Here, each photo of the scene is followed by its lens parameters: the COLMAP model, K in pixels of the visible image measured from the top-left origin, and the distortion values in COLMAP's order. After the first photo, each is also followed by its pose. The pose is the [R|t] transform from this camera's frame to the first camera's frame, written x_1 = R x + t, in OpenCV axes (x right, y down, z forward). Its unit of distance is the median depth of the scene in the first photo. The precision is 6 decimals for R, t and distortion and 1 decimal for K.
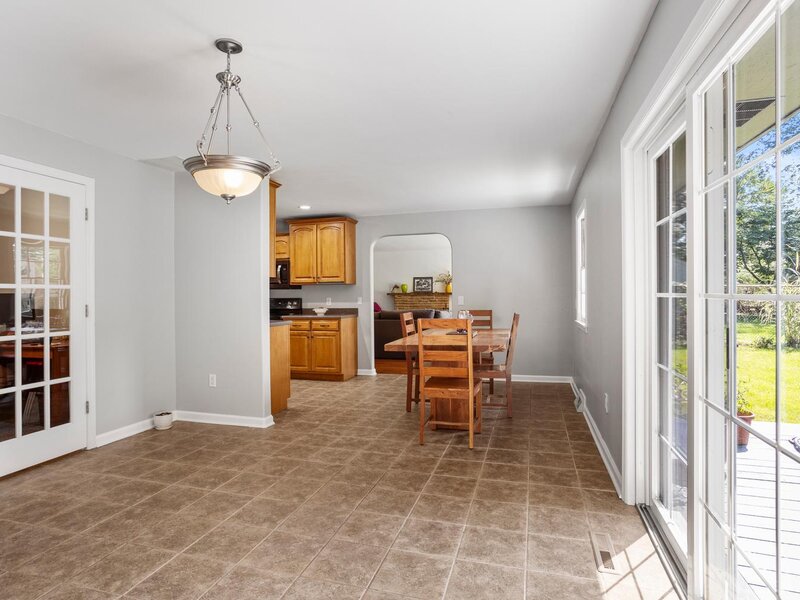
lens RADIAL K [[453.9, 0, 400.0], [0, 453.9, 300.0], [0, 0, 1]] dist [-0.035900, 0.000243]
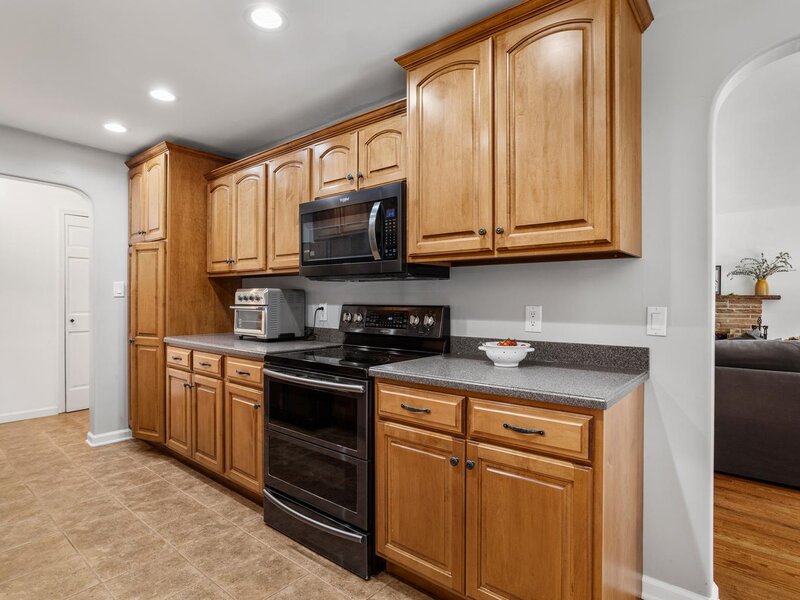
lens RADIAL K [[453.9, 0, 400.0], [0, 453.9, 300.0], [0, 0, 1]] dist [-0.035900, 0.000243]
pose [[0.919054, 0.008832, -0.394033, -0.125630], [-0.011916, 0.999915, -0.005382, -0.006484], [0.393952, 0.009642, 0.919080, 0.717476]]
